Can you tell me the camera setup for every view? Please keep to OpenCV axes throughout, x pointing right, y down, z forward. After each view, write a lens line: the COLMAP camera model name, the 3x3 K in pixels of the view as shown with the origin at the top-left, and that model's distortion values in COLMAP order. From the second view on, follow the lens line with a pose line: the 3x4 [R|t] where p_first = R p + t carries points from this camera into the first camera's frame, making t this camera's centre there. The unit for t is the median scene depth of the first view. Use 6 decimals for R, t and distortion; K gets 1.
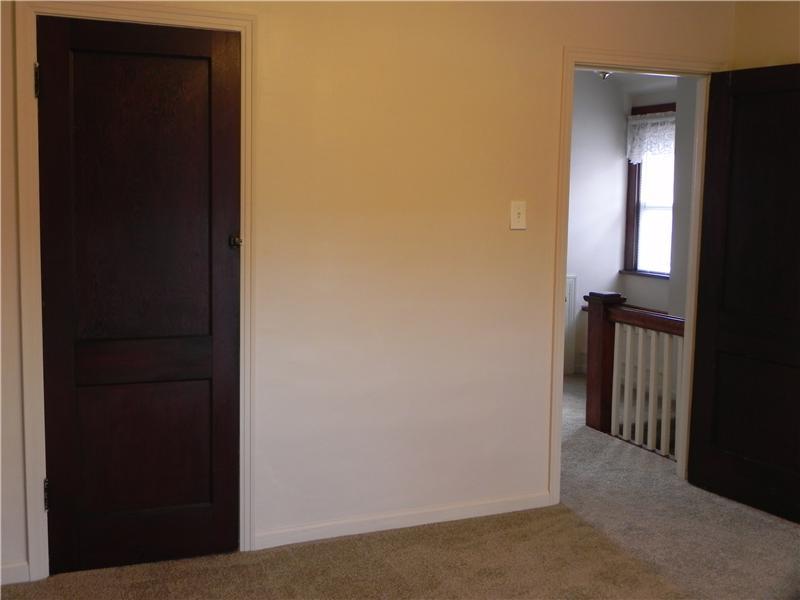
lens RADIAL K [[930.1, 0, 402.1], [0, 930.1, 300.3], [0, 0, 1]] dist [0.018277, 0.000000]
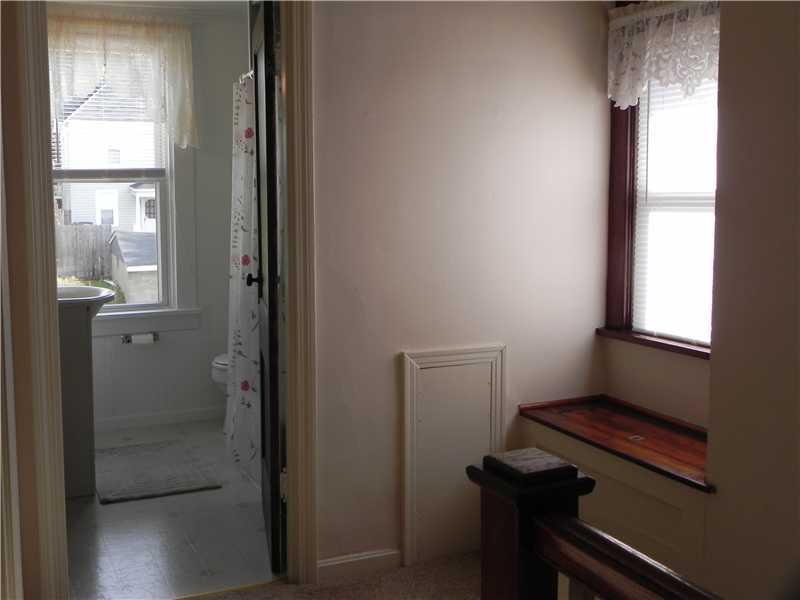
lens RADIAL K [[930.1, 0, 397.7], [0, 930.1, 298.3], [0, 0, 1]] dist [0.018277, 0.000000]
pose [[0.999817, -0.016569, -0.009601, 0.136459], [0.016619, 0.999848, 0.005197, -0.053195], [0.009514, -0.005356, 0.999940, 0.519431]]
